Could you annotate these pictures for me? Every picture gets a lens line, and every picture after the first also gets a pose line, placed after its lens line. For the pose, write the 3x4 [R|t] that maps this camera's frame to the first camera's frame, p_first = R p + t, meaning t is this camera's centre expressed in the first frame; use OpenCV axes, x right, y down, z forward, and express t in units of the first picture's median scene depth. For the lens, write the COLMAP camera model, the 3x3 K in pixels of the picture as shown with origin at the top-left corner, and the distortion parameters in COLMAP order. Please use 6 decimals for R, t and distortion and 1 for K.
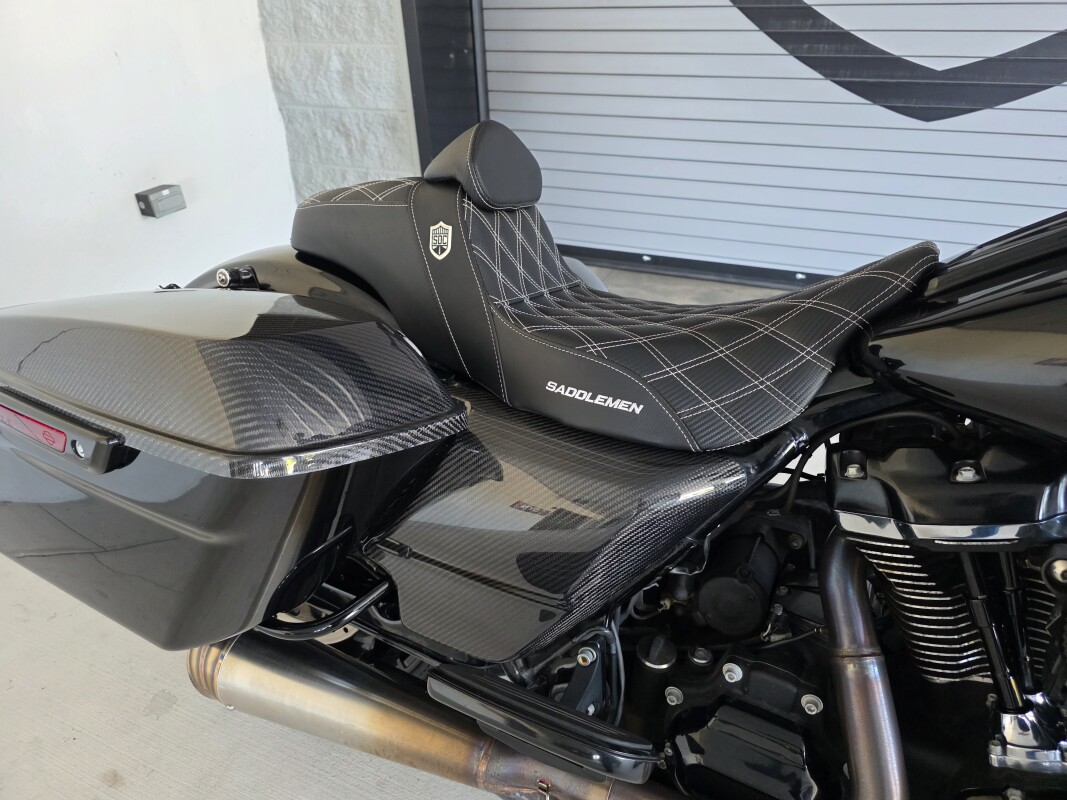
lens RADIAL K [[719.9, 0, 533.7], [0, 719.9, 386.1], [0, 0, 1]] dist [0.066685, -0.068148]
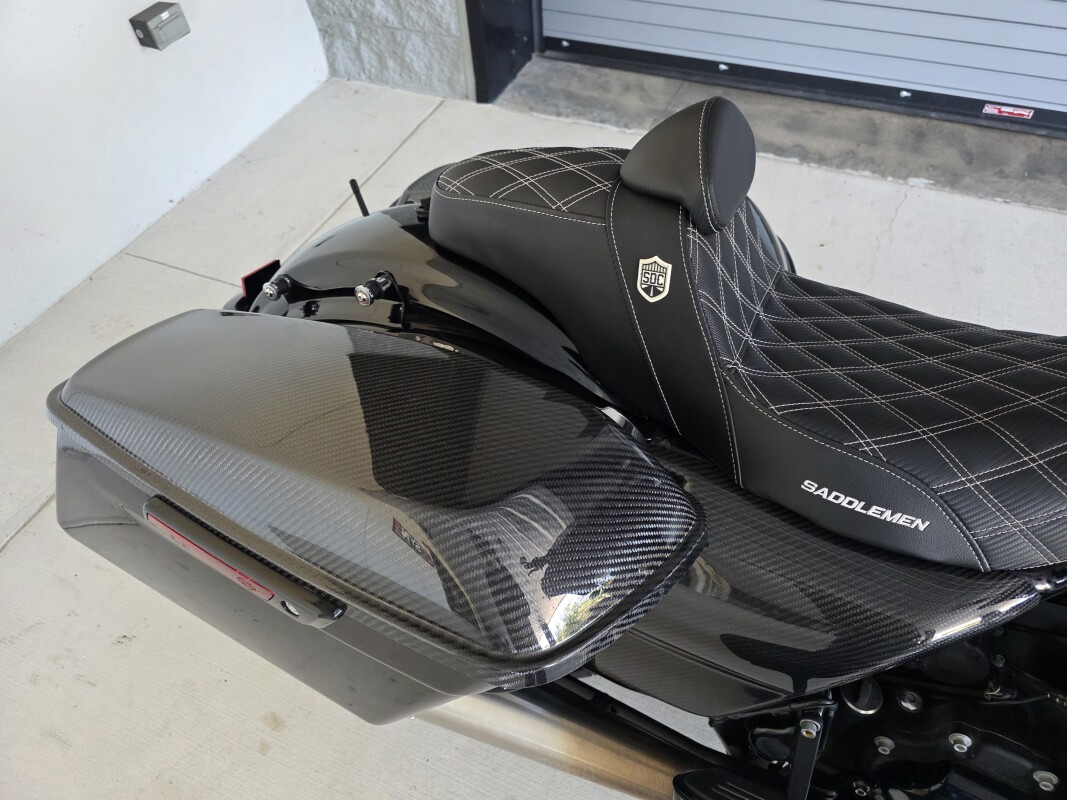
lens RADIAL K [[719.9, 0, 533.7], [0, 719.9, 386.1], [0, 0, 1]] dist [0.066685, -0.068148]
pose [[0.999792, -0.020319, 0.001892, -0.267297], [0.018625, 0.946440, 0.322341, -0.351617], [-0.008340, -0.322239, 0.946622, 0.213875]]
